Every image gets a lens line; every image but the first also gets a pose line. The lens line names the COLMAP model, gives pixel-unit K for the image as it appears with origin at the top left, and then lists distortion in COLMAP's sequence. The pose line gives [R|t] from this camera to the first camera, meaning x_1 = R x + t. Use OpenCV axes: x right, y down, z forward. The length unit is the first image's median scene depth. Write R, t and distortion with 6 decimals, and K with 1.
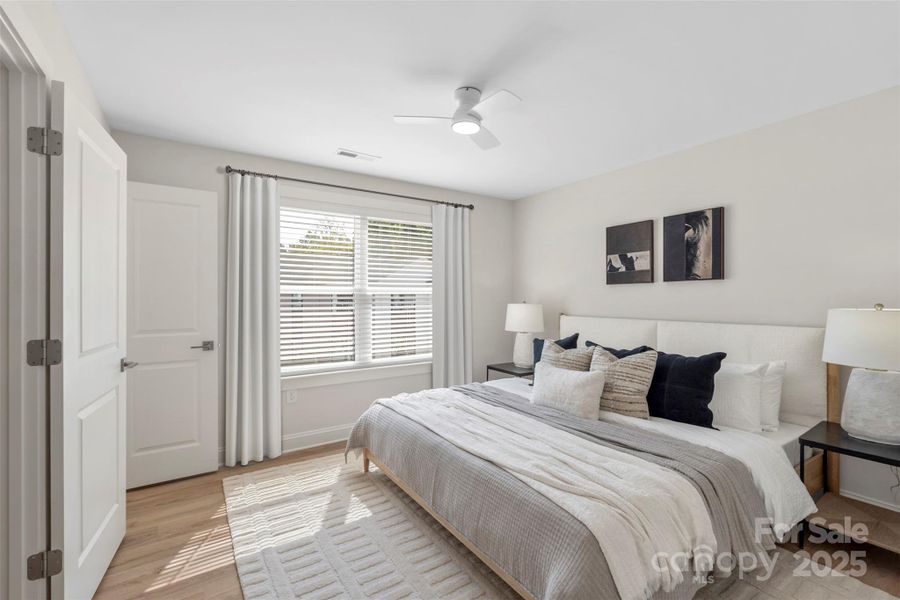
lens RADIAL K [[392.0, 0, 449.7], [0, 392.0, 297.4], [0, 0, 1]] dist [-0.003875, 0.000283]
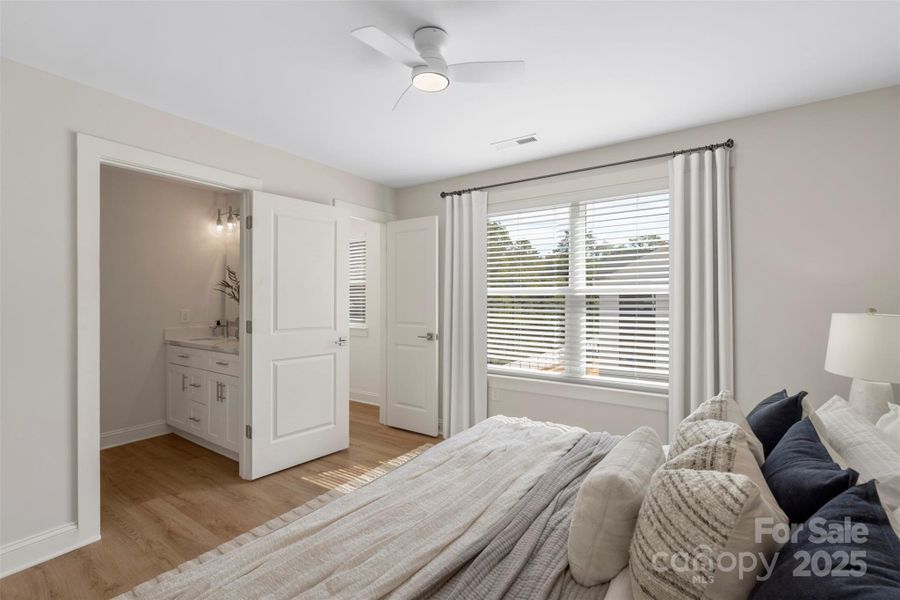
lens RADIAL K [[392.0, 0, 450.6], [0, 392.0, 299.6], [0, 0, 1]] dist [-0.003875, 0.000283]
pose [[0.399602, 0.004041, -0.916680, 0.506663], [-0.000745, 0.999991, 0.004084, -0.002604], [0.916688, -0.000949, 0.399602, 0.474742]]
